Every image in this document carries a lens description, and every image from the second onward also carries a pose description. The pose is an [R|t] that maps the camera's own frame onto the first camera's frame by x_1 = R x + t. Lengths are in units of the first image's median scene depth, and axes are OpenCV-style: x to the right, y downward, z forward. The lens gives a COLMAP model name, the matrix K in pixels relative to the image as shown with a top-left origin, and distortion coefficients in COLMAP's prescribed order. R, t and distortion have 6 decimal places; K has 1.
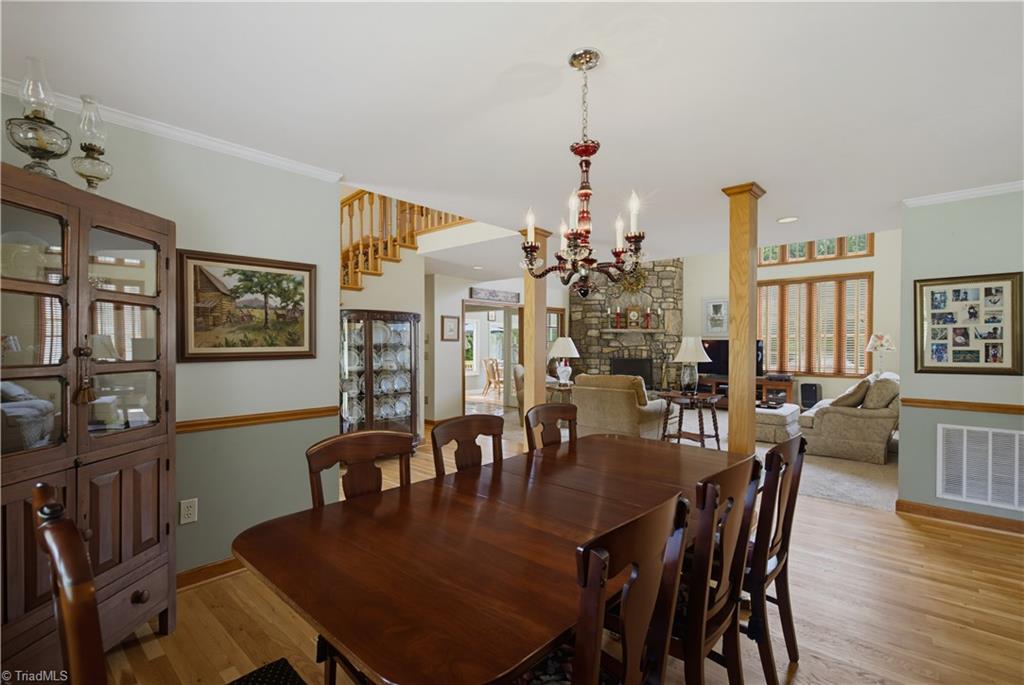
lens RADIAL K [[464.5, 0, 511.7], [0, 464.5, 344.0], [0, 0, 1]] dist [0.004130, 0.000164]
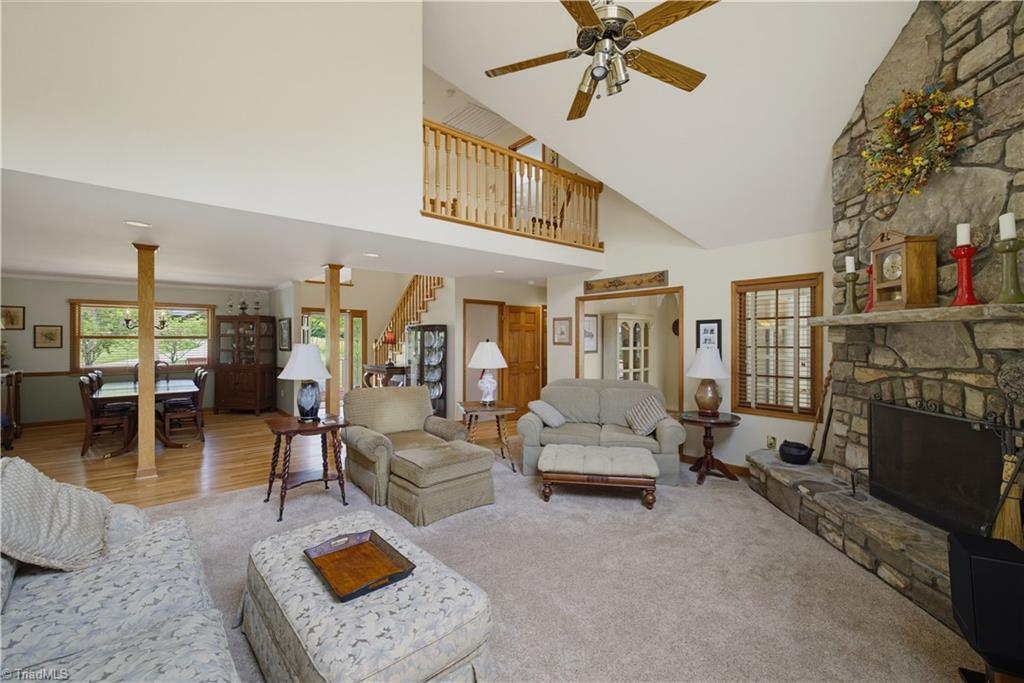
lens RADIAL K [[434.8, 0, 512.2], [0, 434.8, 339.8], [0, 0, 1]] dist [-0.000875, -0.000201]
pose [[-0.137277, 0.002215, -0.990530, 0.739273], [-0.000605, 0.999997, 0.002320, -0.018095], [0.990533, 0.000917, -0.137275, 1.019064]]
